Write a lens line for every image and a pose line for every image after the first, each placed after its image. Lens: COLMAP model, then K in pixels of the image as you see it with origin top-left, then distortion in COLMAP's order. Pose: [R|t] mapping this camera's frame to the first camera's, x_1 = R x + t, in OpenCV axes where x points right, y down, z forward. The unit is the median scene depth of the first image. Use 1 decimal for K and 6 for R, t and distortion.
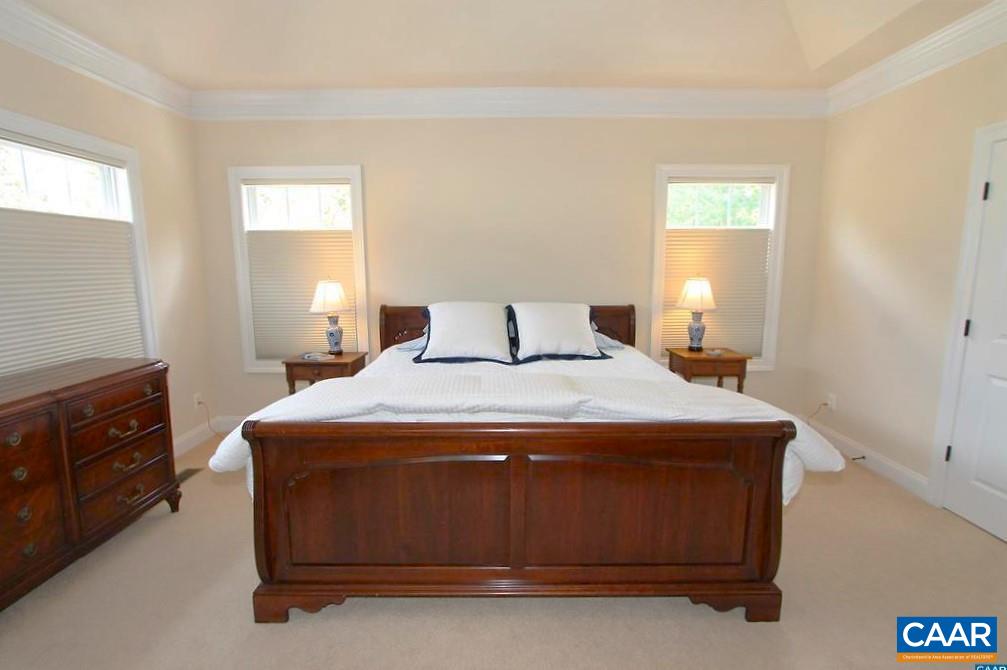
lens RADIAL K [[477.0, 0, 503.5], [0, 477.0, 335.0], [0, 0, 1]] dist [-0.023364, 0.000174]
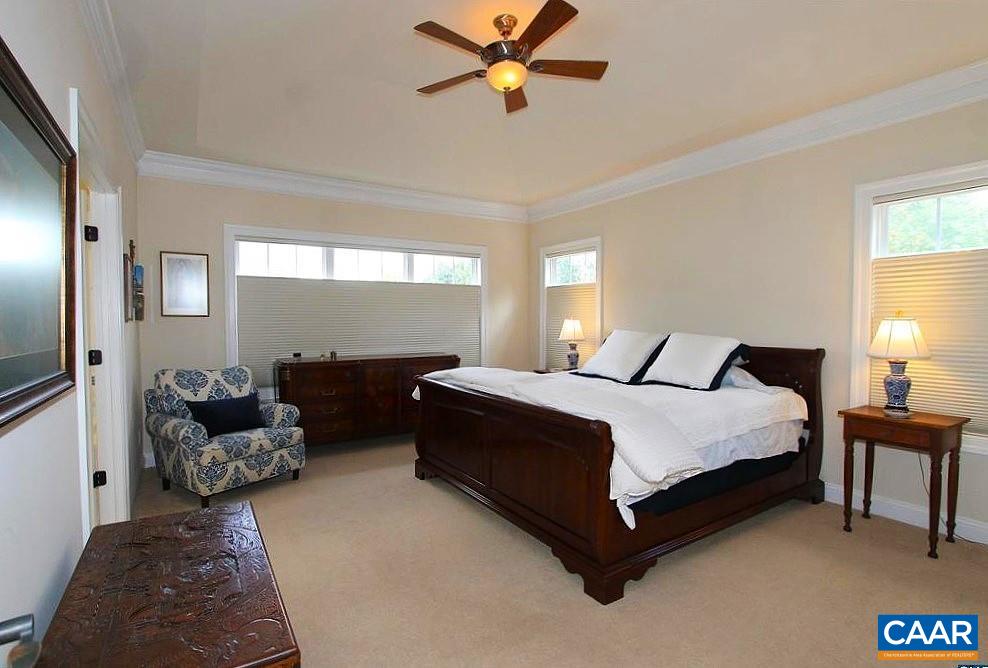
lens RADIAL K [[469.0, 0, 494.0], [0, 469.0, 334.0], [0, 0, 1]] dist [-0.017981, -0.000400]
pose [[0.552243, 0.031069, -0.833104, 0.667114], [-0.121912, 0.991572, -0.043834, 0.020535], [0.824721, 0.125772, 0.551376, 0.037488]]
